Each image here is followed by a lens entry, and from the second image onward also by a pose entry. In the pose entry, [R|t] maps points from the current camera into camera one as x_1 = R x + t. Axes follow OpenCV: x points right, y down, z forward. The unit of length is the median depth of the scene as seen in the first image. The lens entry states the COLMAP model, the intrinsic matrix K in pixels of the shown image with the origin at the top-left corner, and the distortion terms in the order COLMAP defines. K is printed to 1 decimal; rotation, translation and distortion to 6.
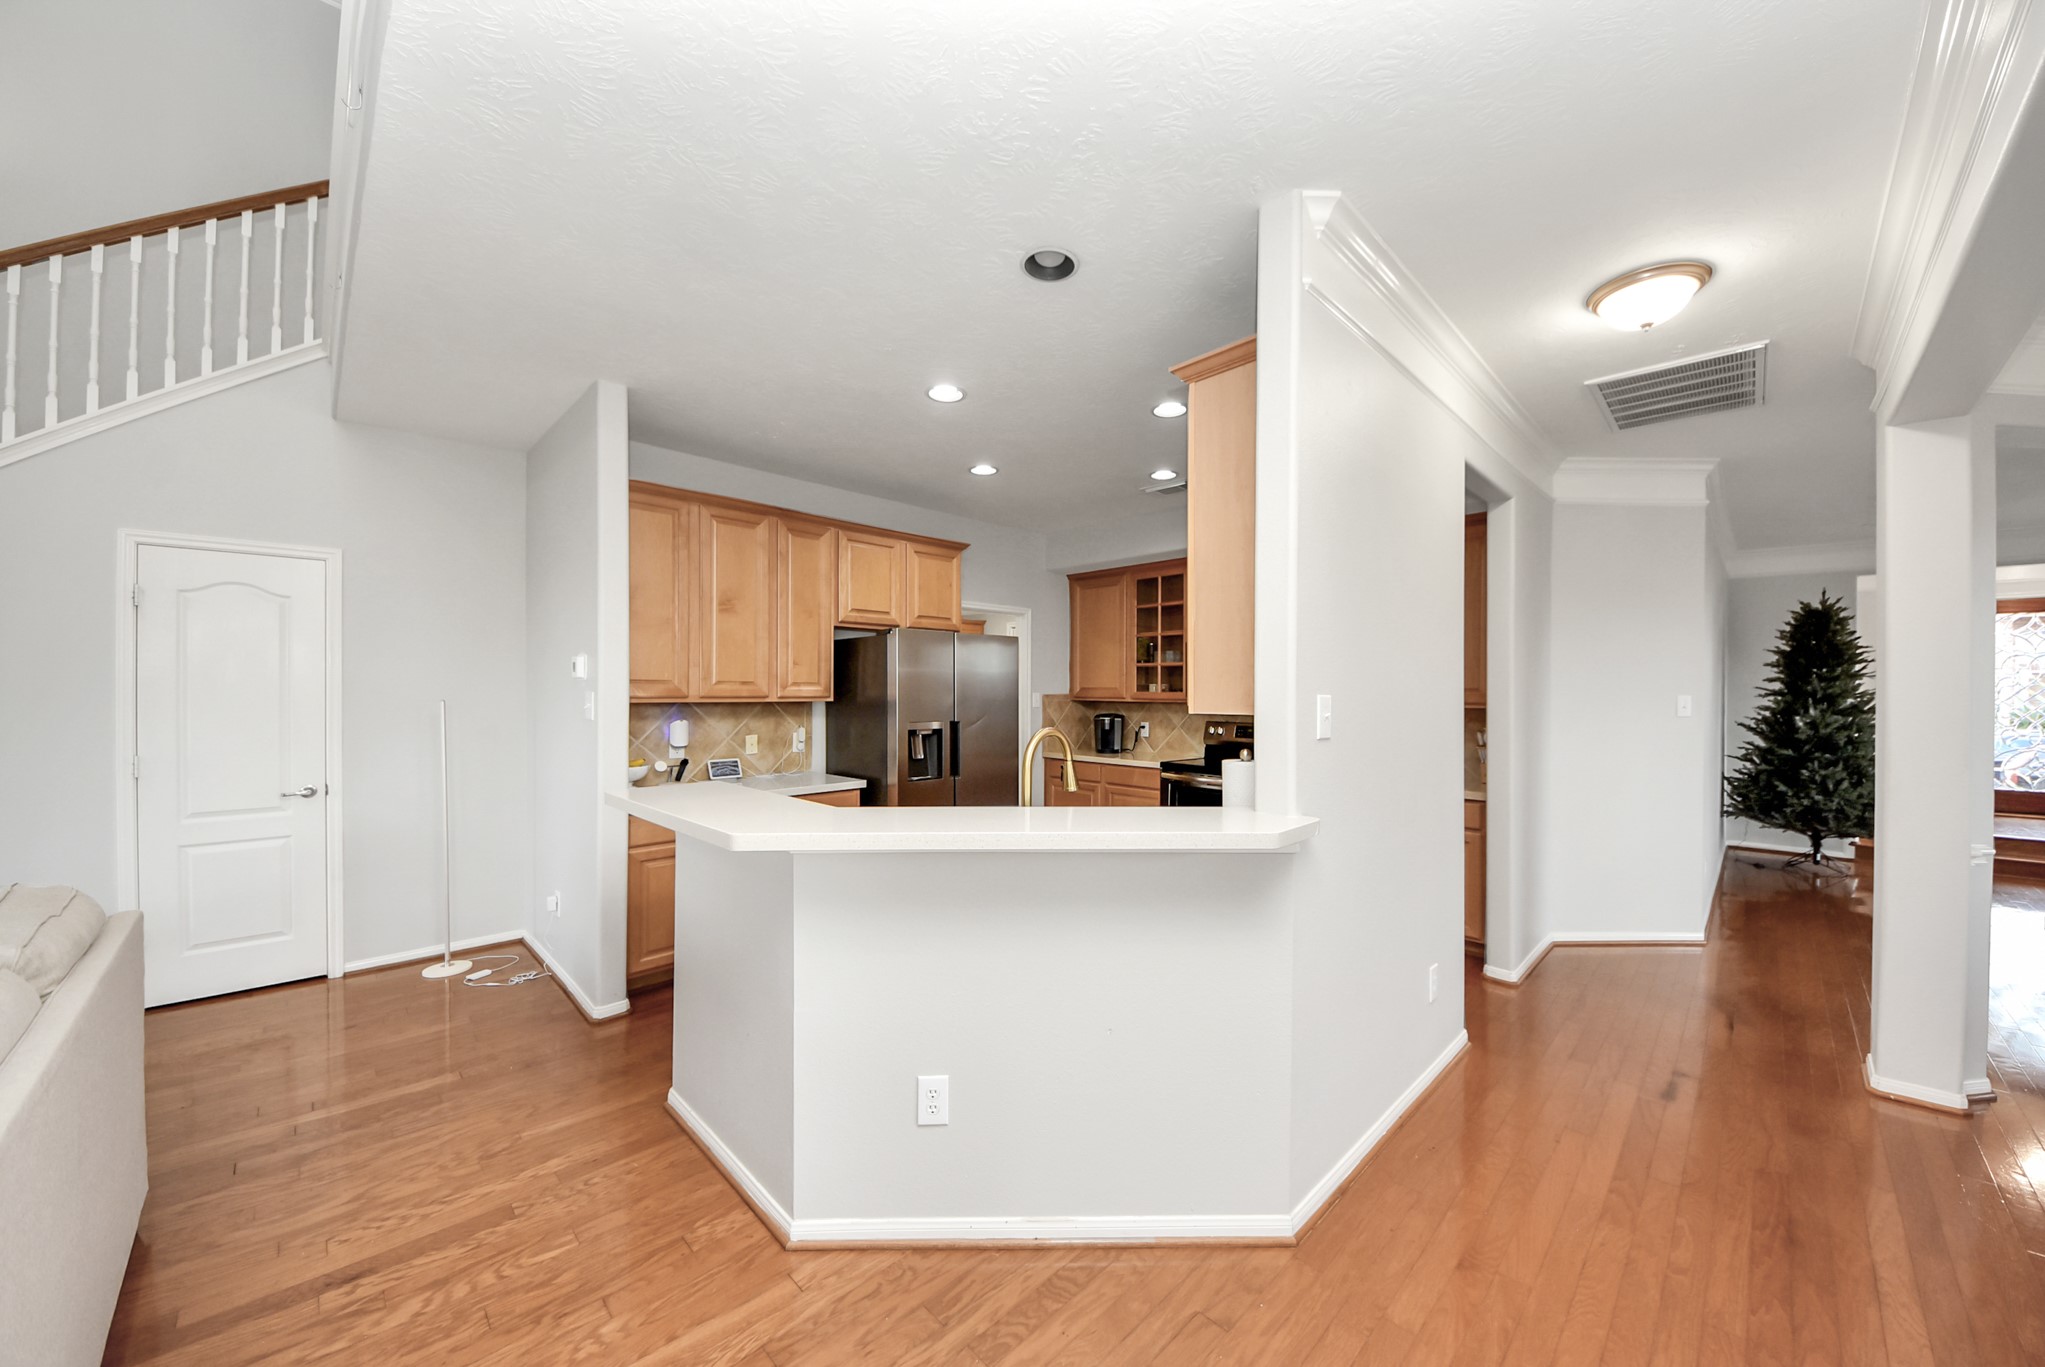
lens RADIAL K [[740.7, 0, 1036.2], [0, 740.7, 686.9], [0, 0, 1]] dist [0.000145, -0.000060]
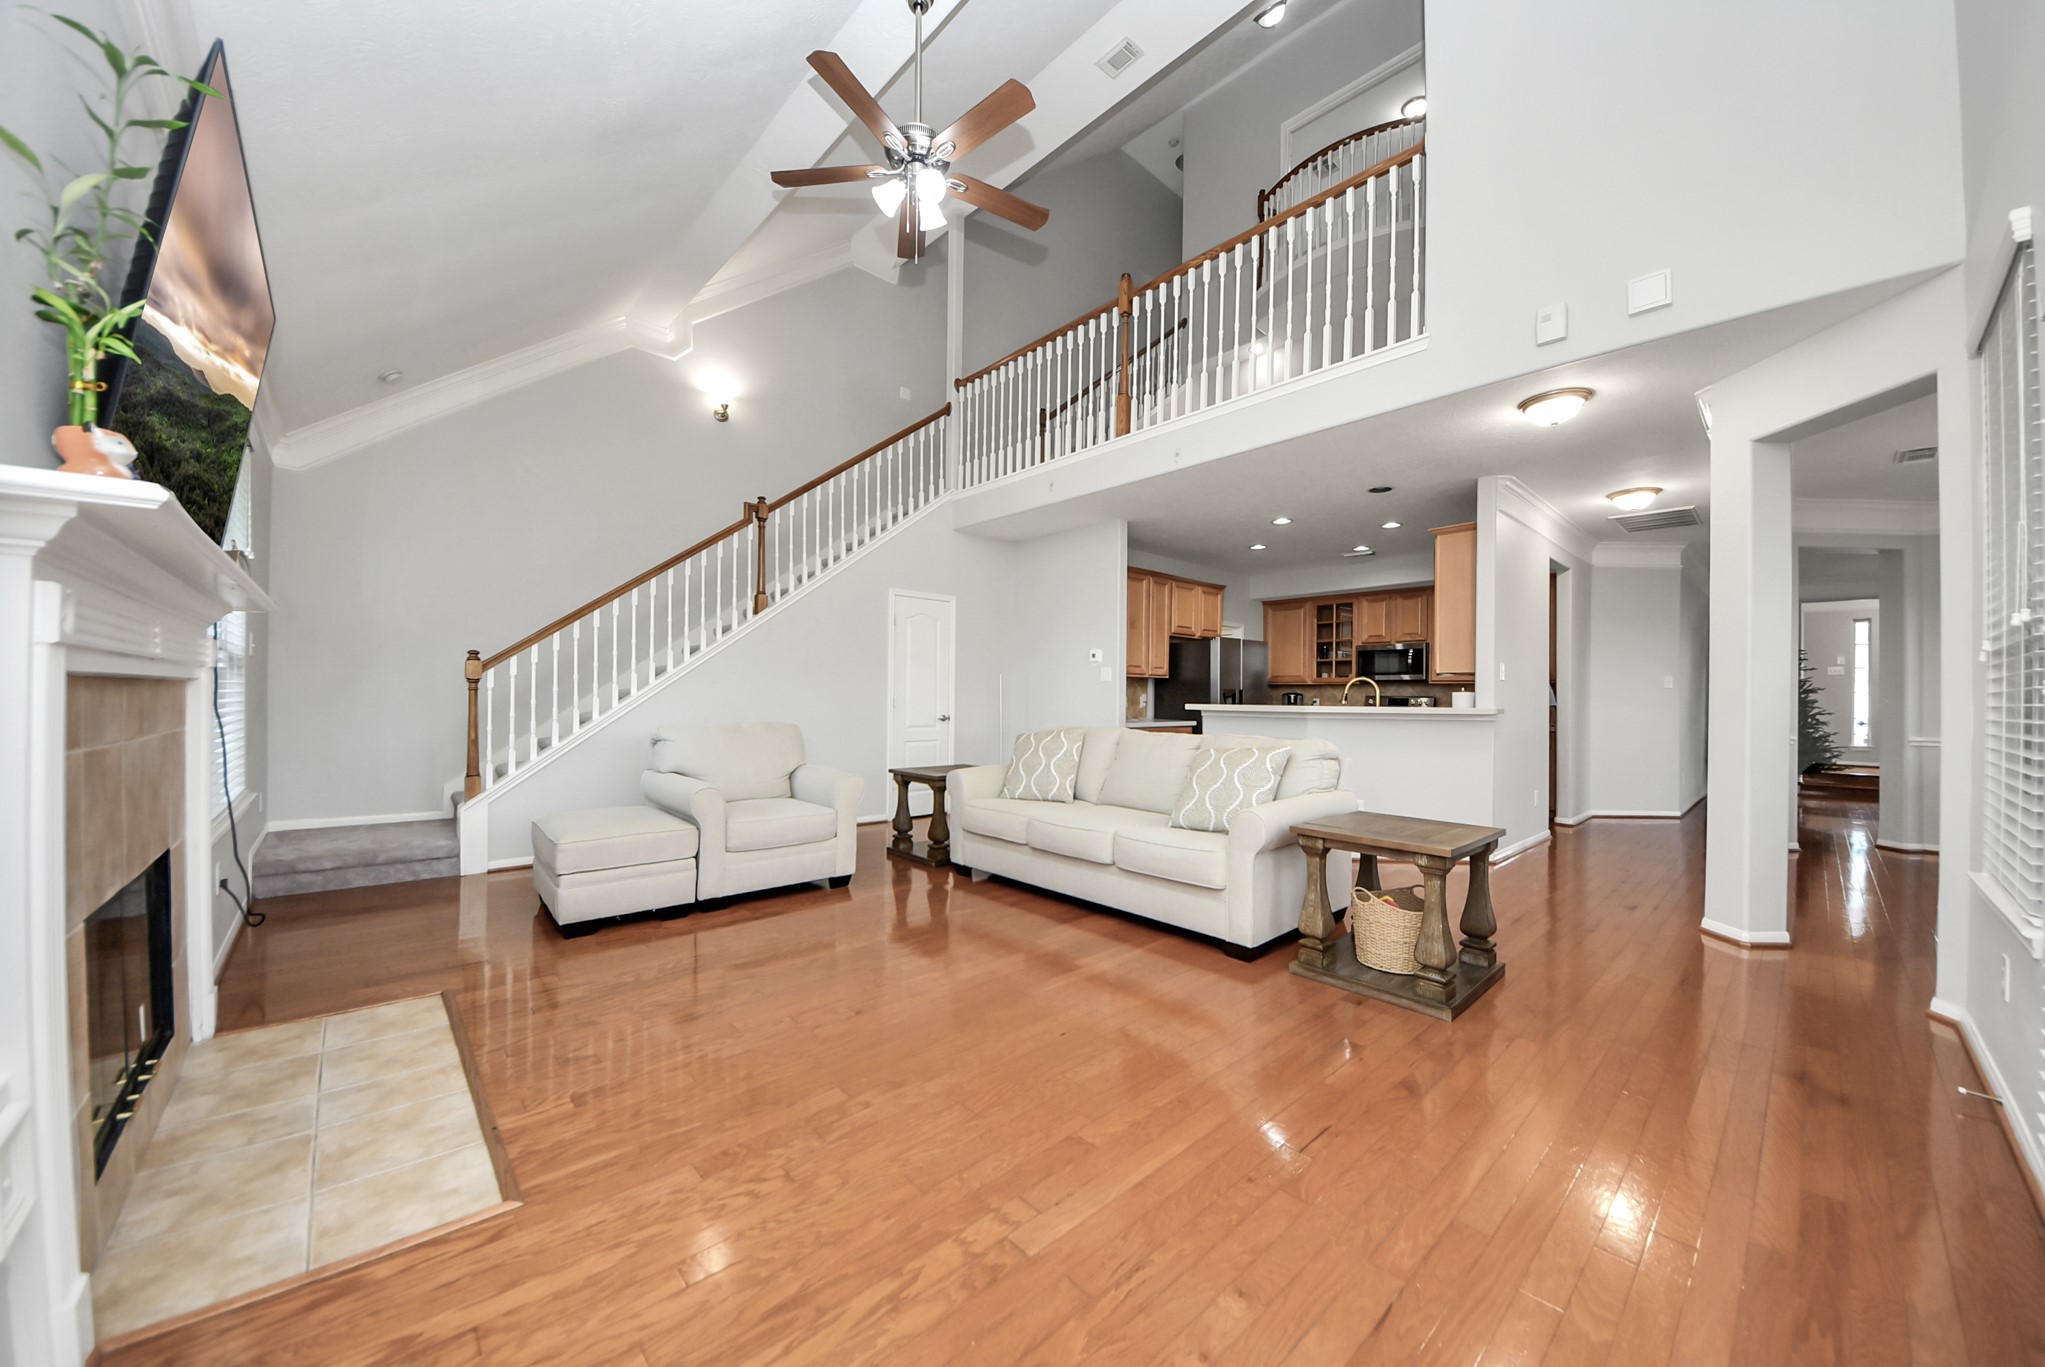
lens RADIAL K [[740.4, 0, 1039.5], [0, 740.4, 691.6], [0, 0, 1]] dist [0.045430, -0.024402]
pose [[0.999527, 0.003414, -0.030564, -0.411767], [-0.003456, 0.999993, -0.001319, 0.042332], [0.030559, 0.001424, 0.999532, -0.607654]]
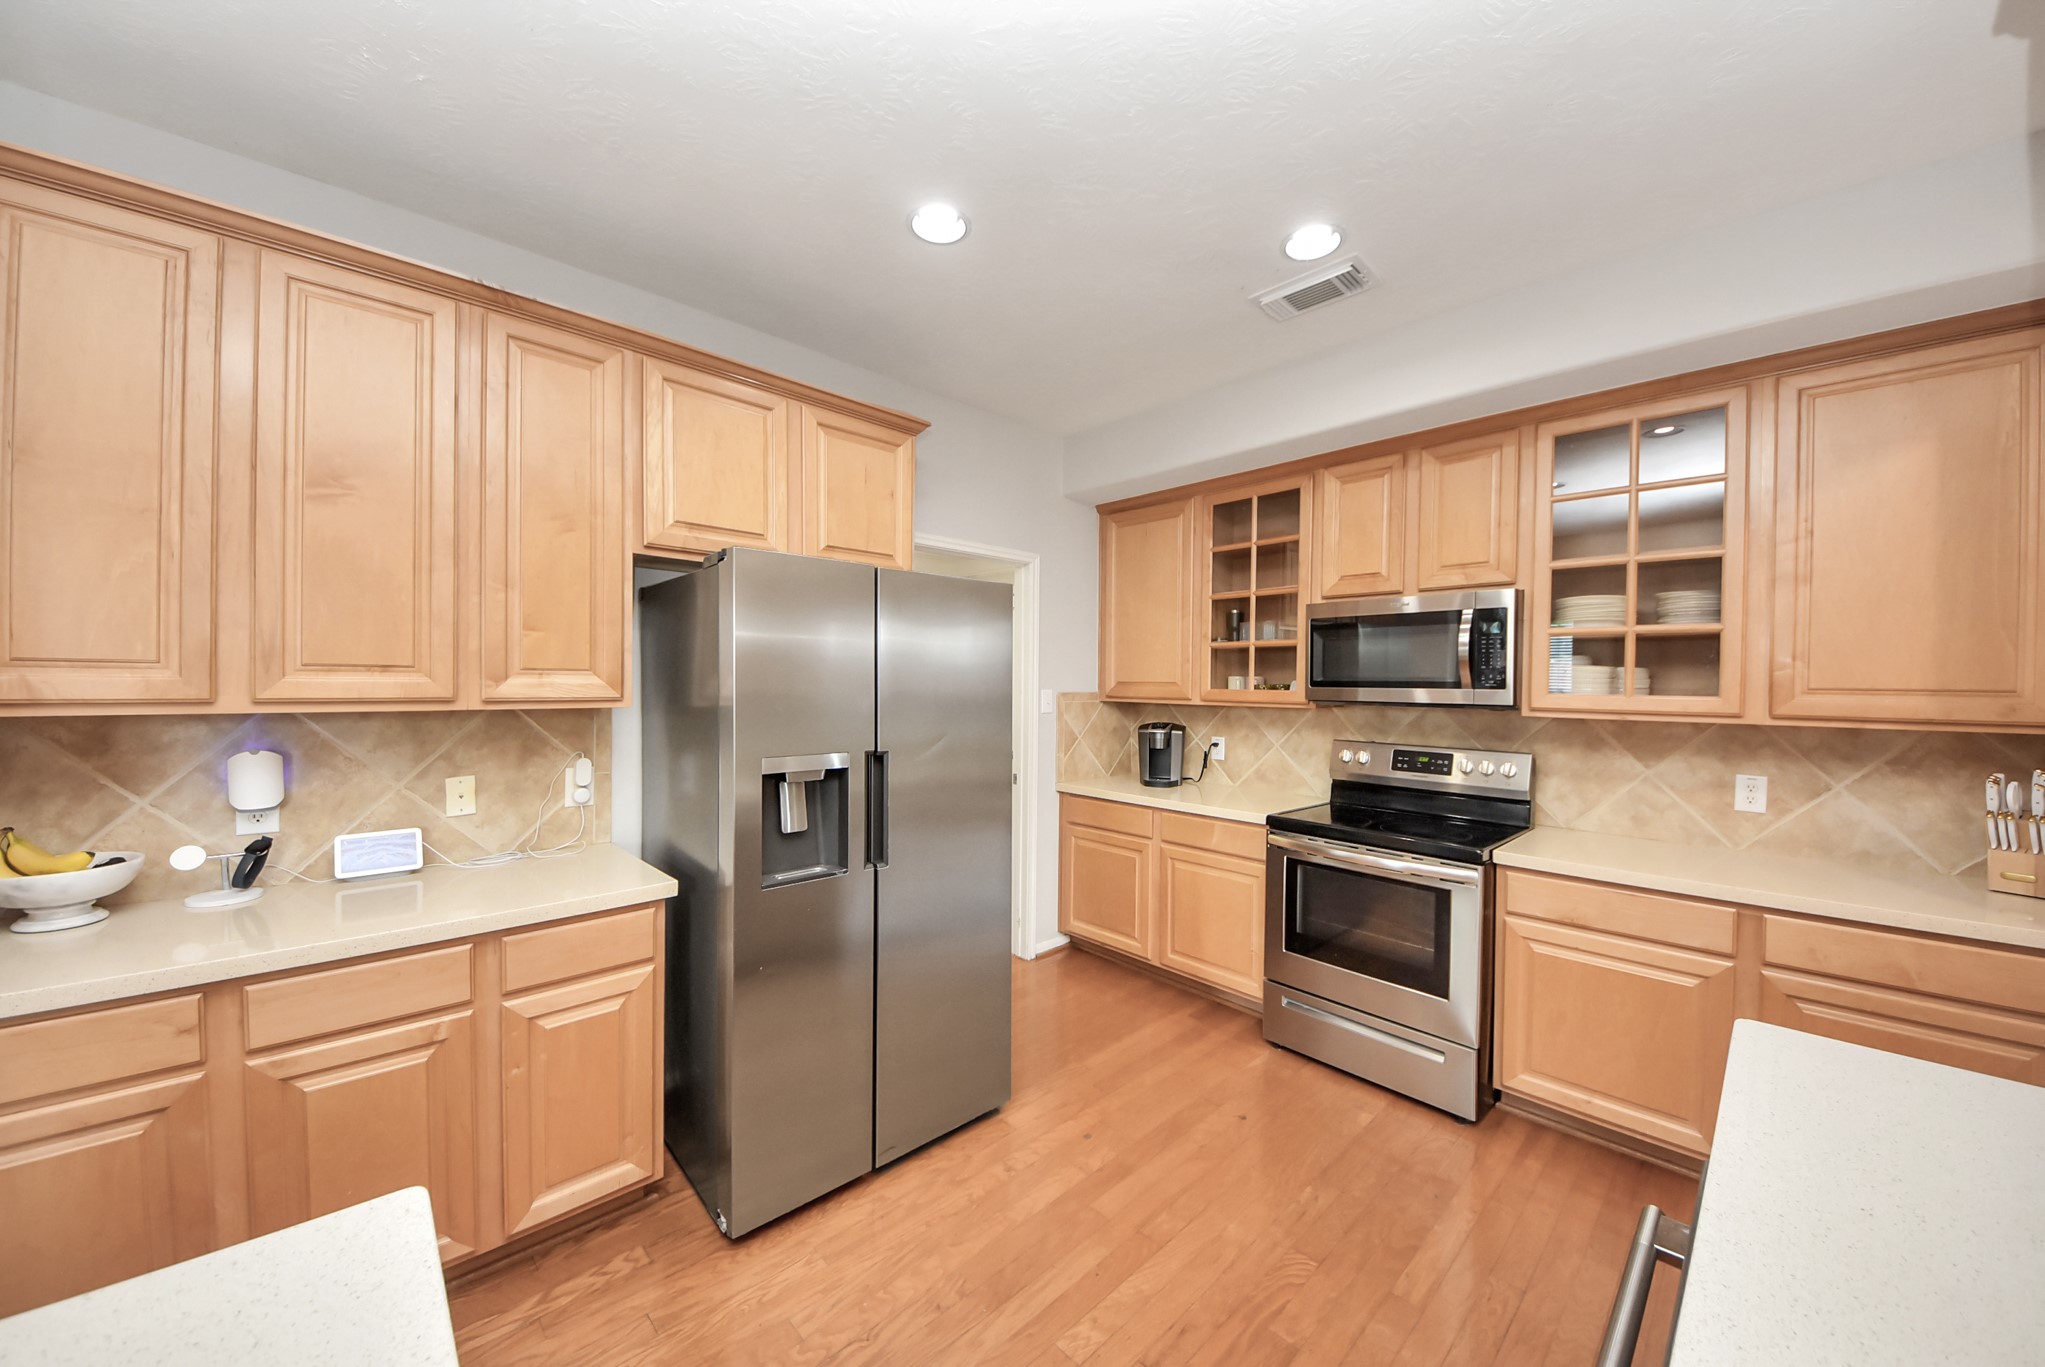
lens RADIAL K [[740.4, 0, 1039.5], [0, 740.4, 691.6], [0, 0, 1]] dist [0.045430, -0.024402]
pose [[0.999947, 0.004086, -0.009415, -0.000222], [-0.003943, 0.999877, 0.015178, 0.000083], [0.009476, -0.015140, 0.999840, 0.395532]]
